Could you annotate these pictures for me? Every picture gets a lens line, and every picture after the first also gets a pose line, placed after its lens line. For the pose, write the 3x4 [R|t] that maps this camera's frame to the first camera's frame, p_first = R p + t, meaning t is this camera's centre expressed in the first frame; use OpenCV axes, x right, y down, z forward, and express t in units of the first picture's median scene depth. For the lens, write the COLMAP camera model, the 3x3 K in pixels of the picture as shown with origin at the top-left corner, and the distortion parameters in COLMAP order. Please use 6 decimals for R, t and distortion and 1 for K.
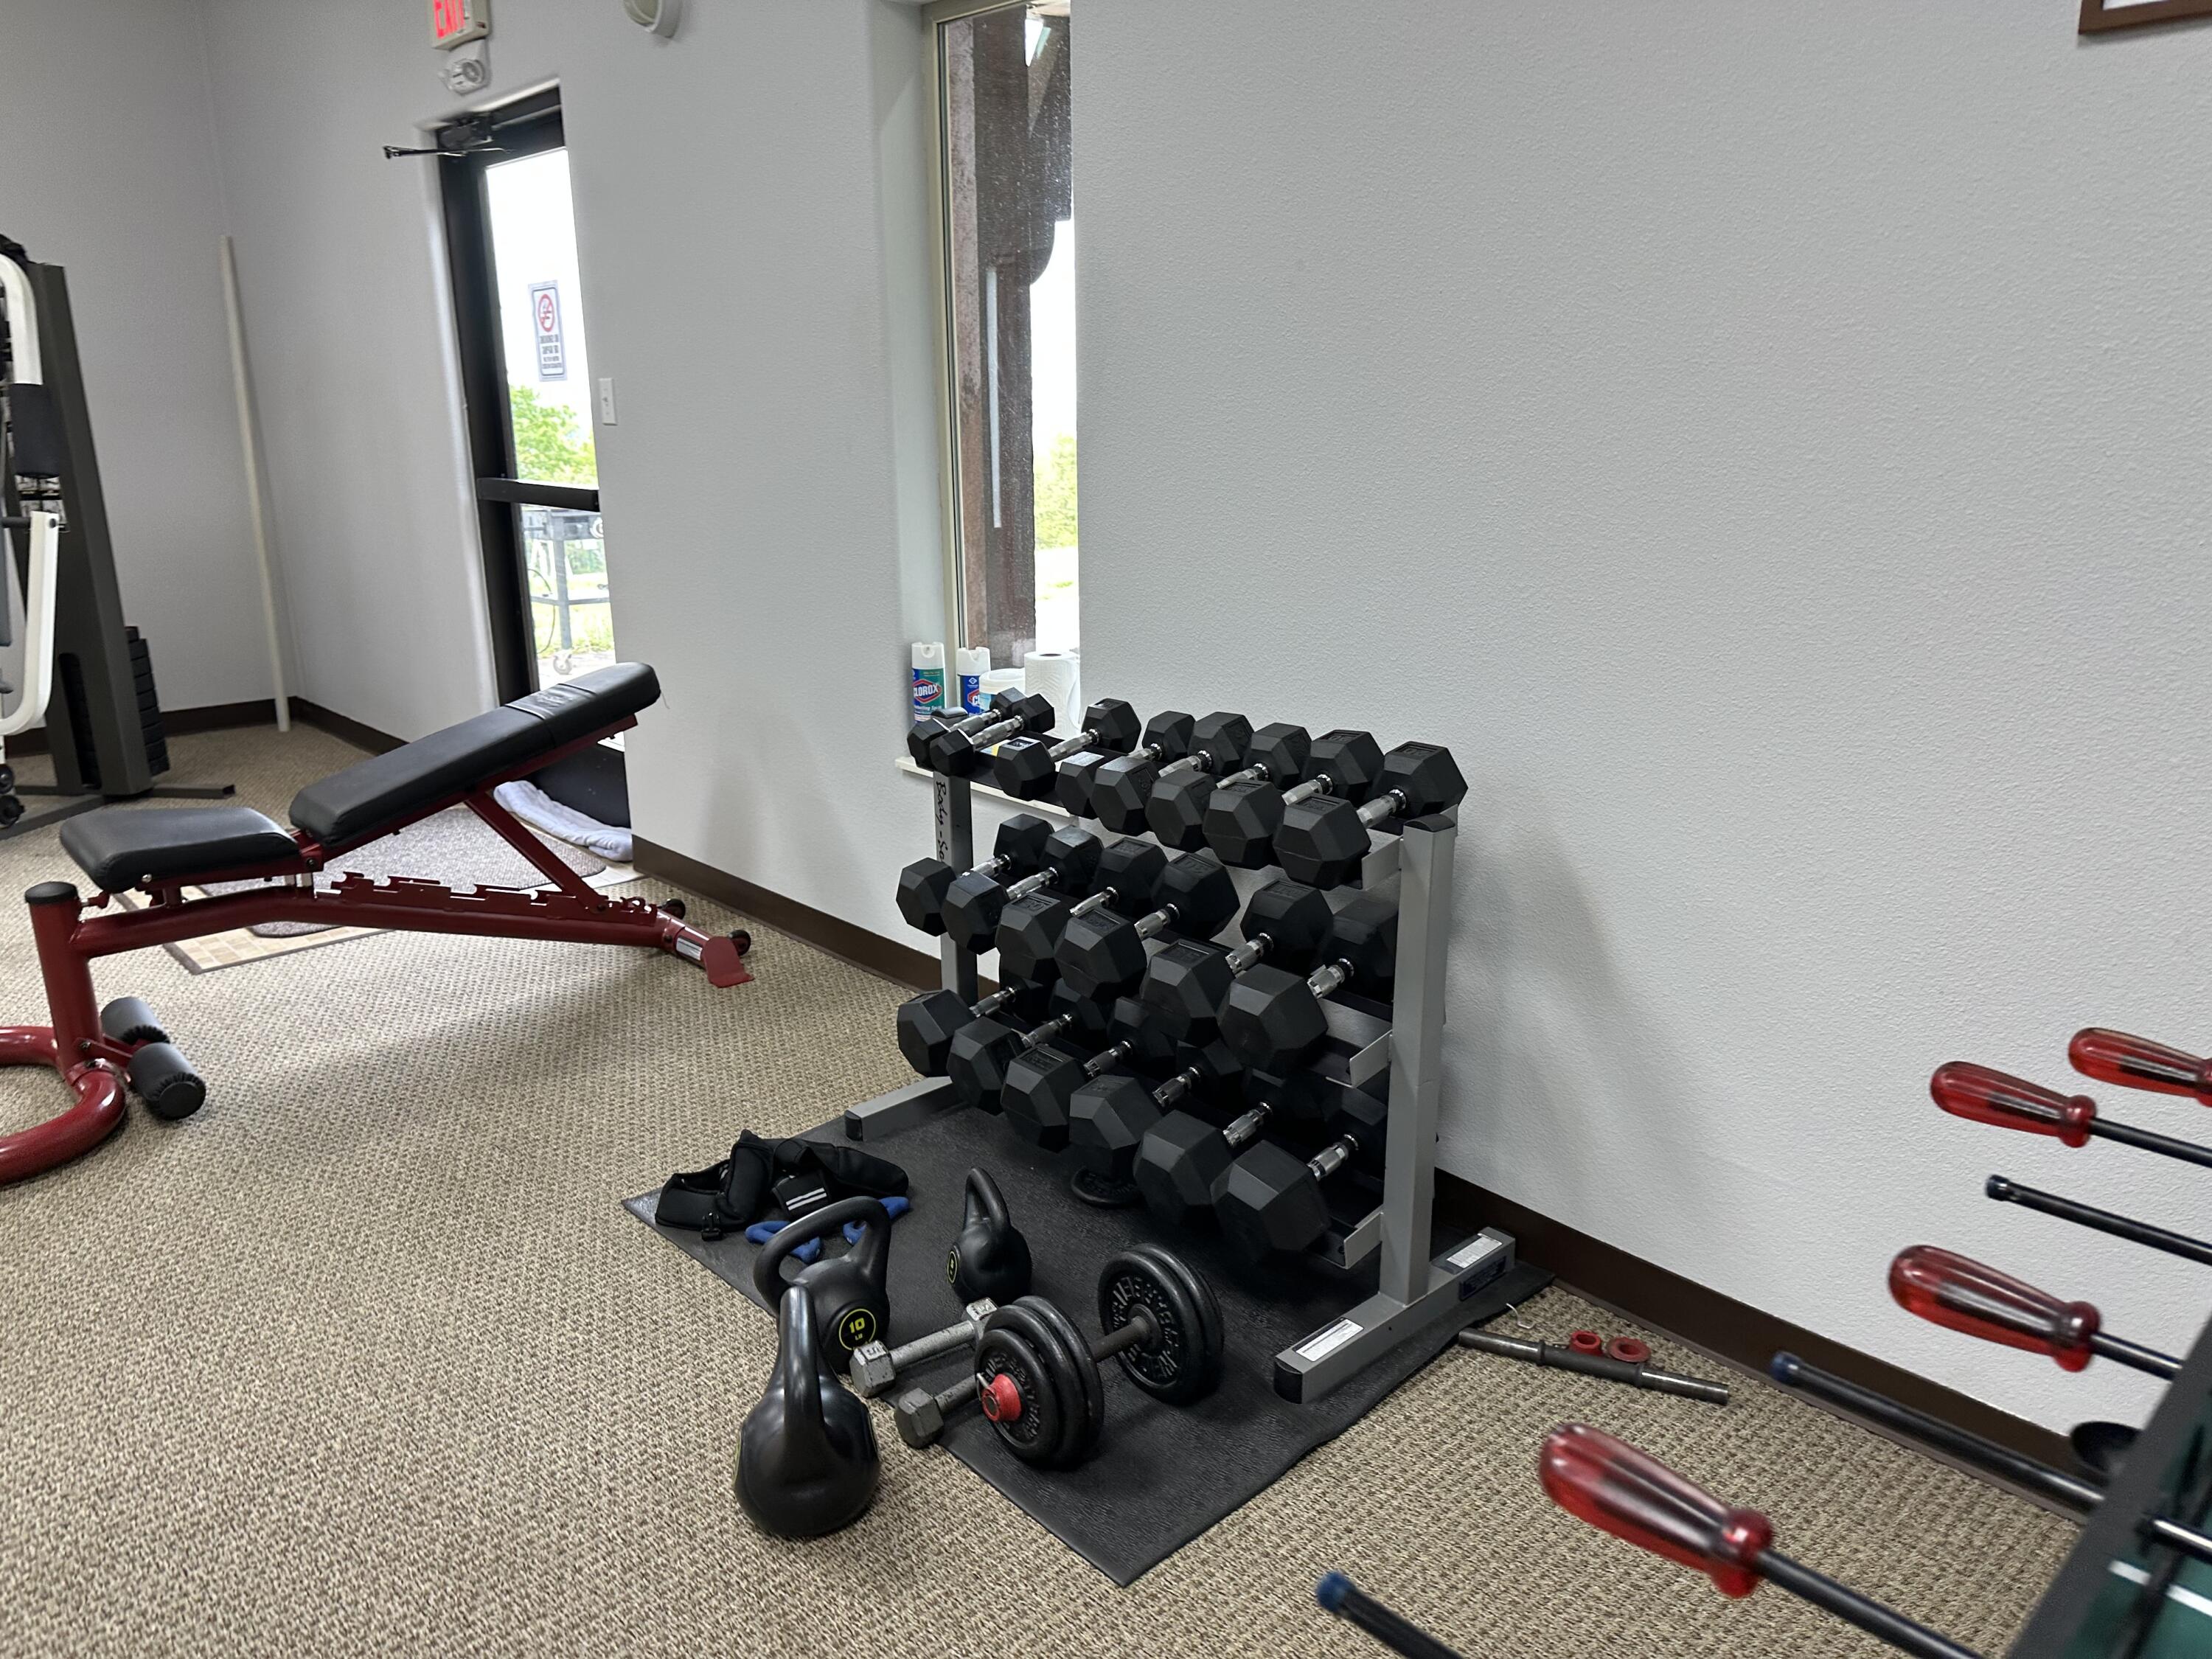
lens RADIAL K [[1512.4, 0, 1104.1], [0, 1512.4, 834.2], [0, 0, 1]] dist [0.043155, -0.060433]
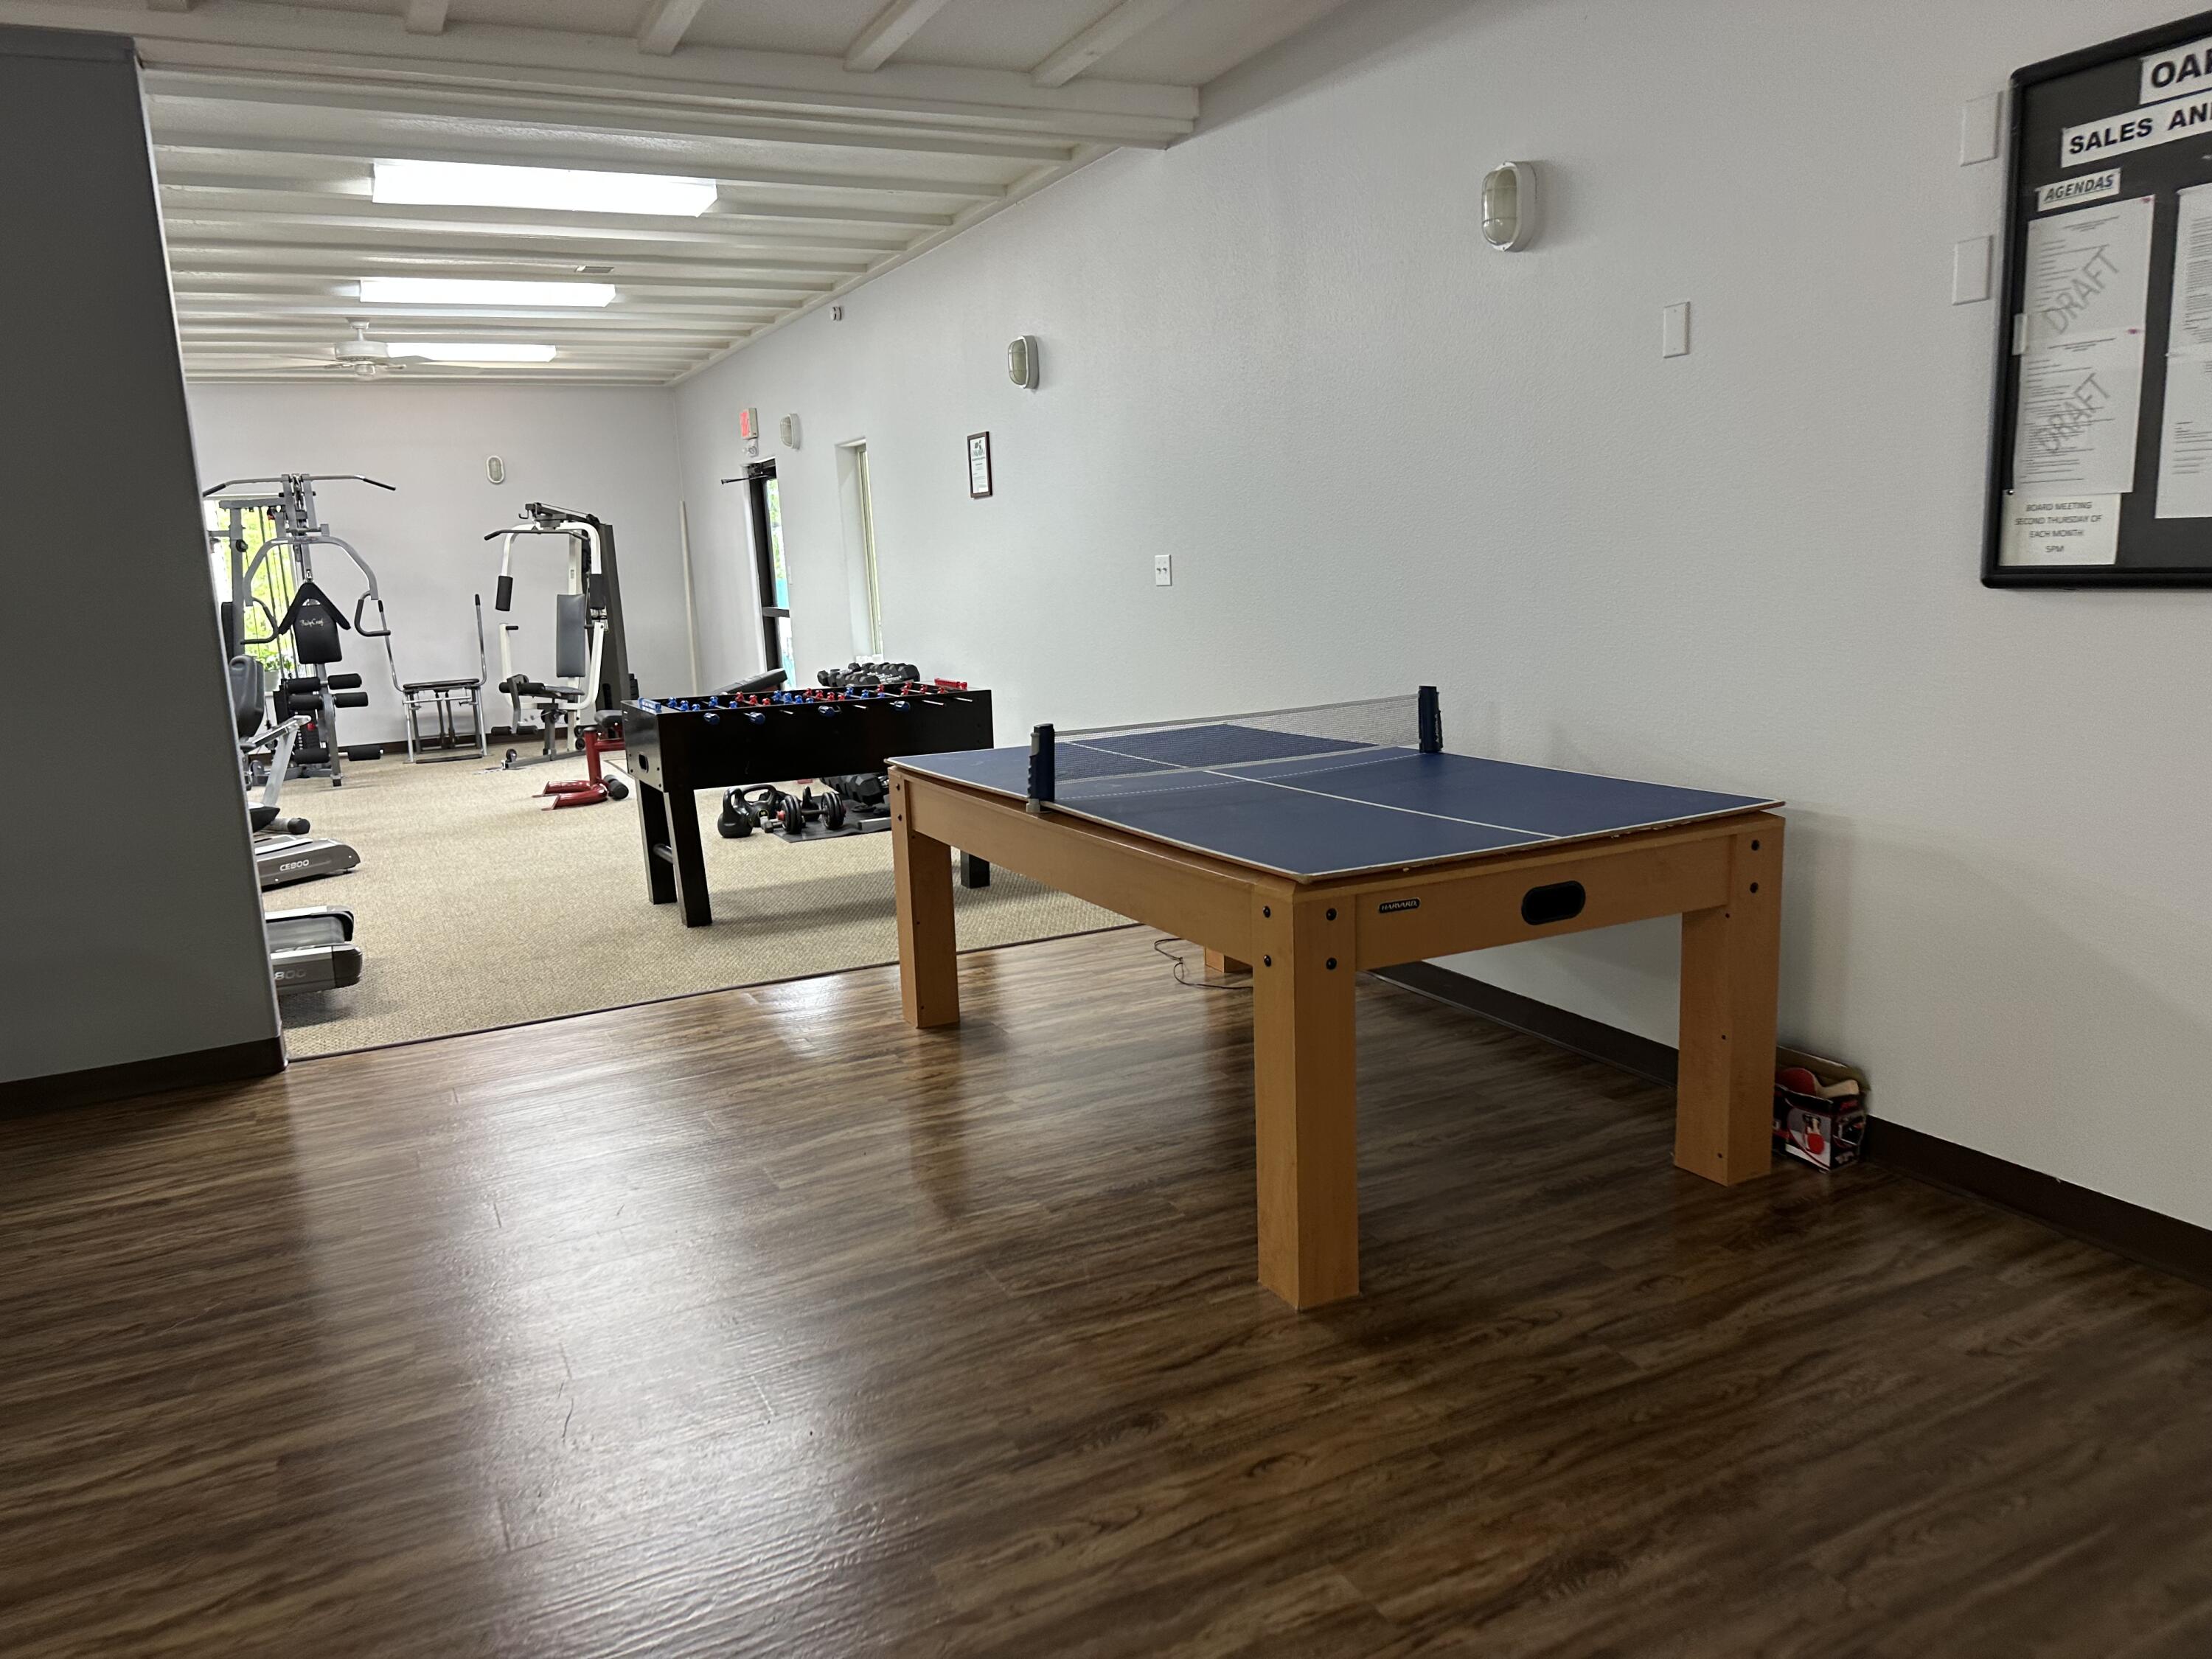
lens RADIAL K [[1512.4, 0, 1129.2], [0, 1512.4, 837.3], [0, 0, 1]] dist [0.043155, -0.060433]
pose [[0.960567, 0.010215, -0.277860, 0.987957], [-0.032293, 0.996661, -0.074995, 0.352098], [0.276166, 0.081011, 0.957690, -1.327143]]
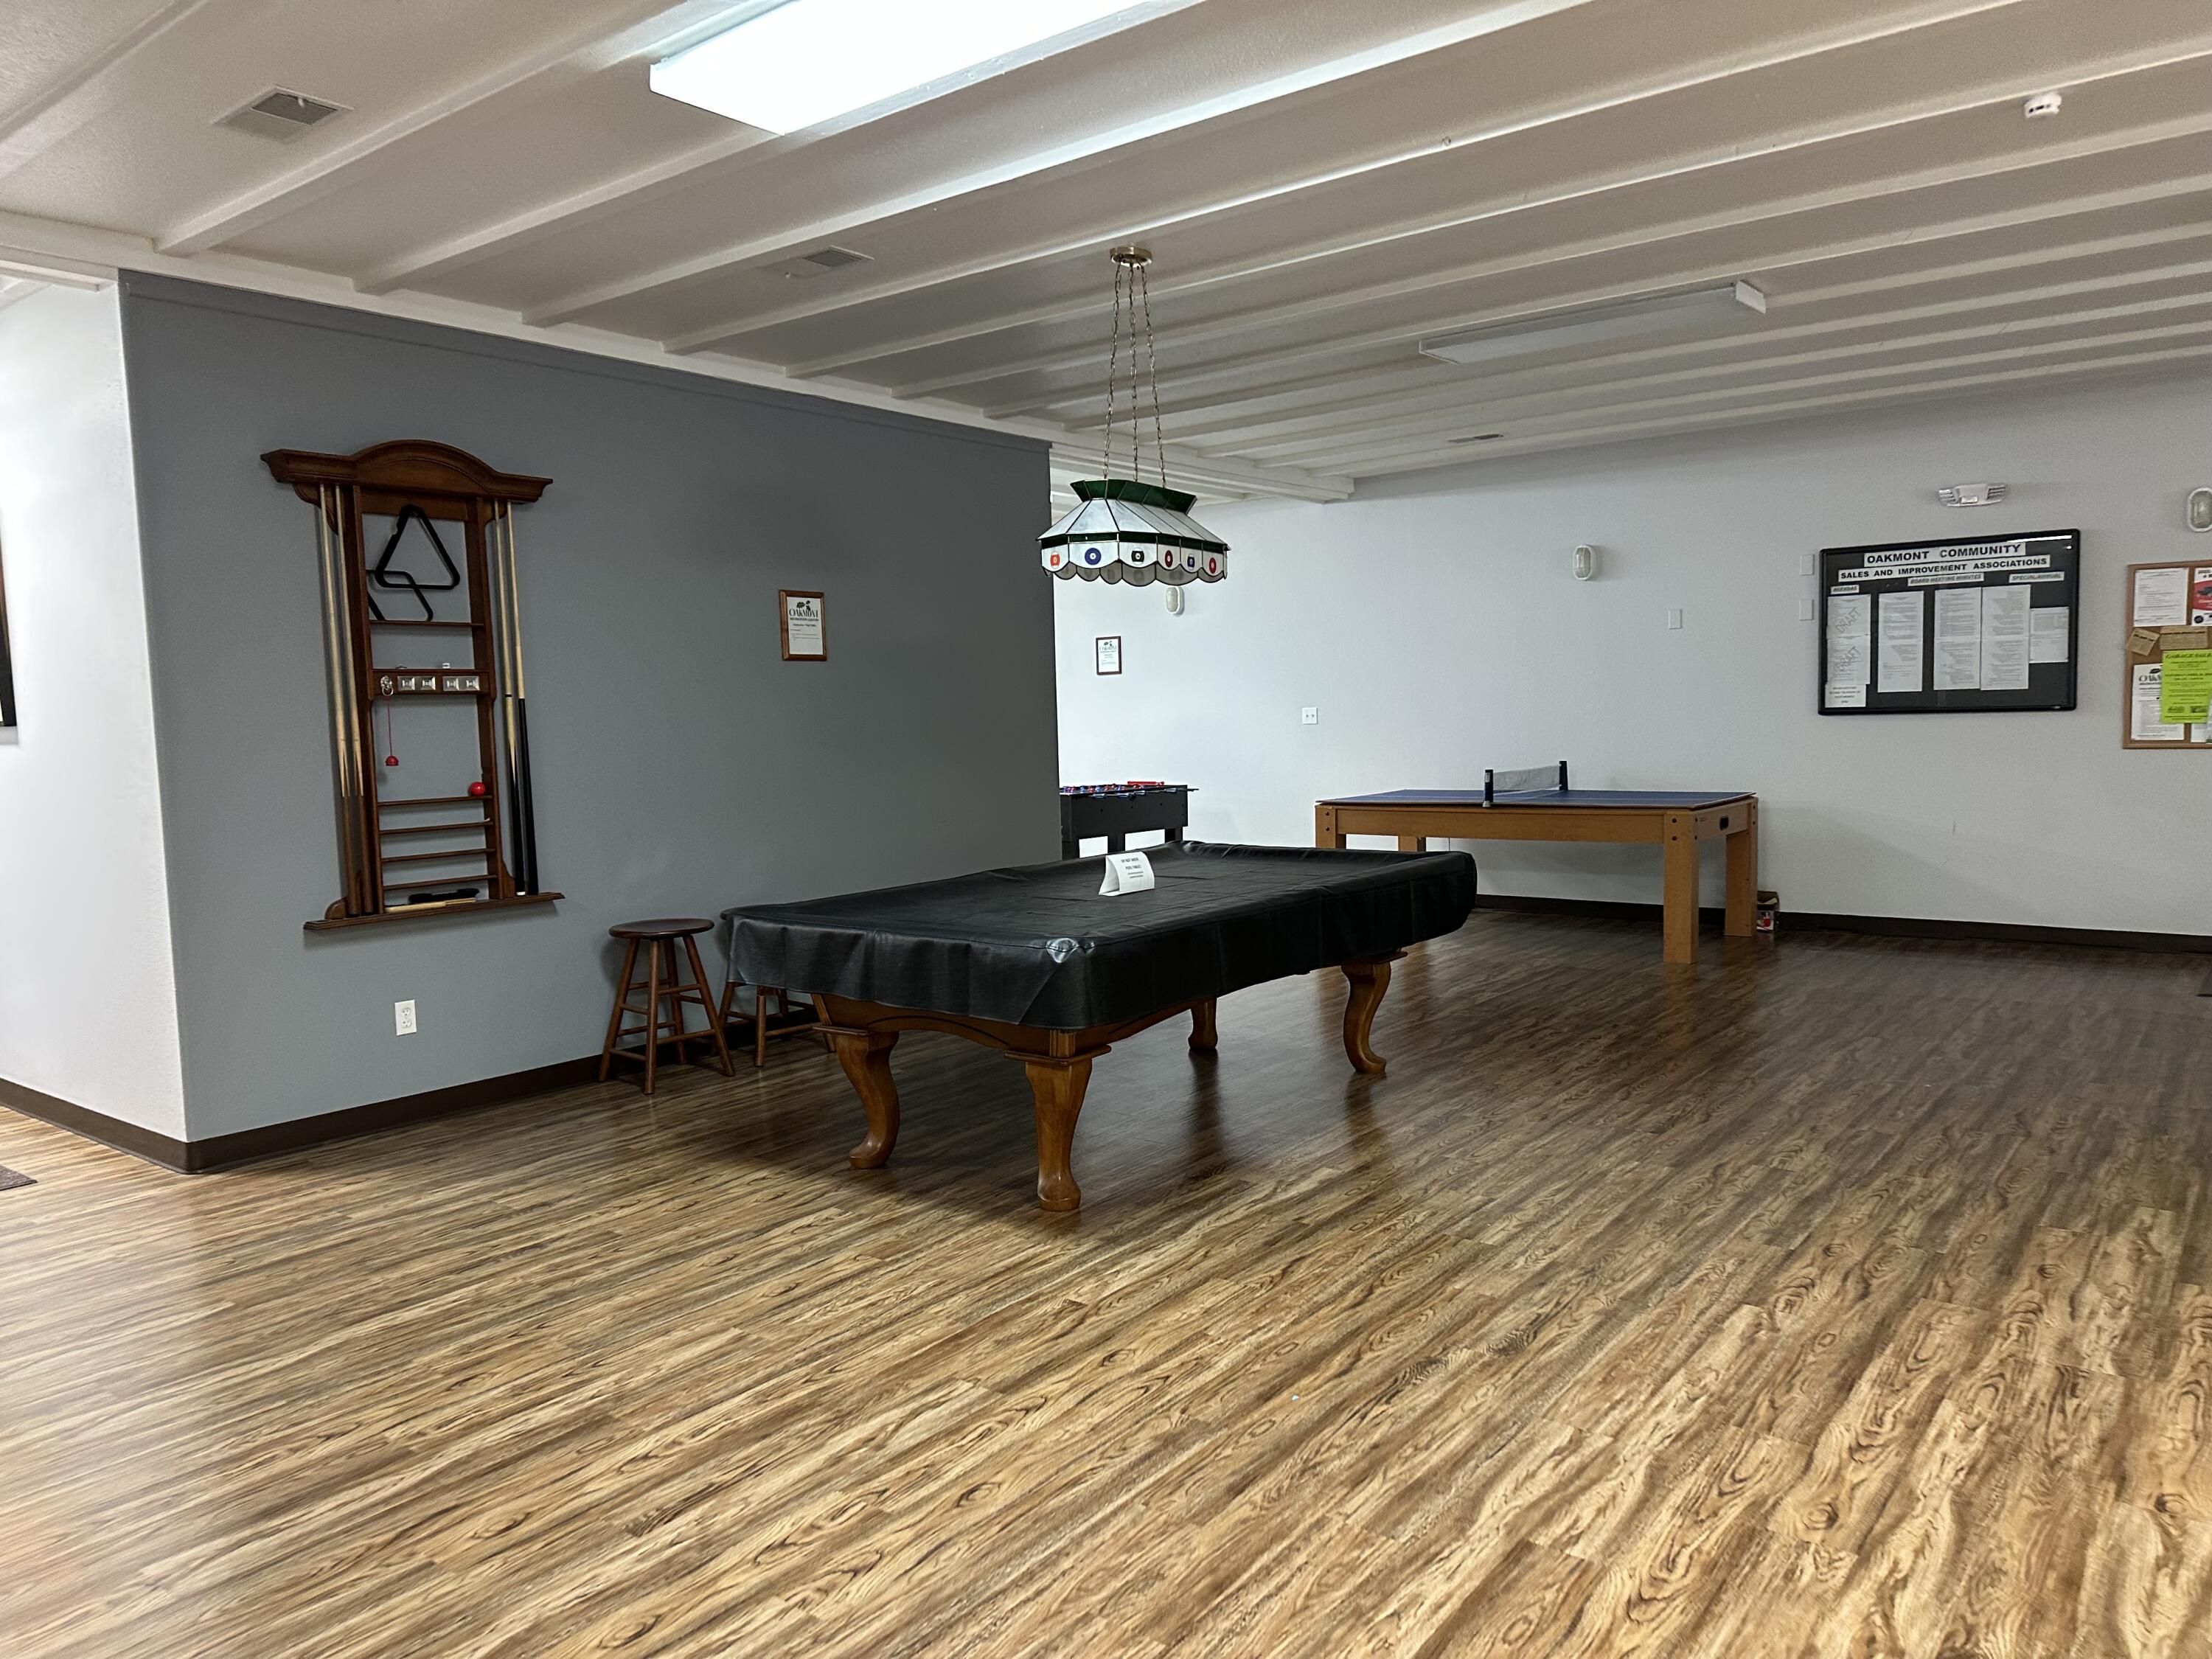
lens RADIAL K [[1512.4, 0, 1107.7], [0, 1512.4, 824.9], [0, 0, 1]] dist [0.043155, -0.060433]
pose [[0.986814, -0.042230, 0.156253, -0.189753], [0.072034, 0.979077, -0.190316, 0.663330], [-0.144946, 0.199062, 0.969208, -2.467252]]
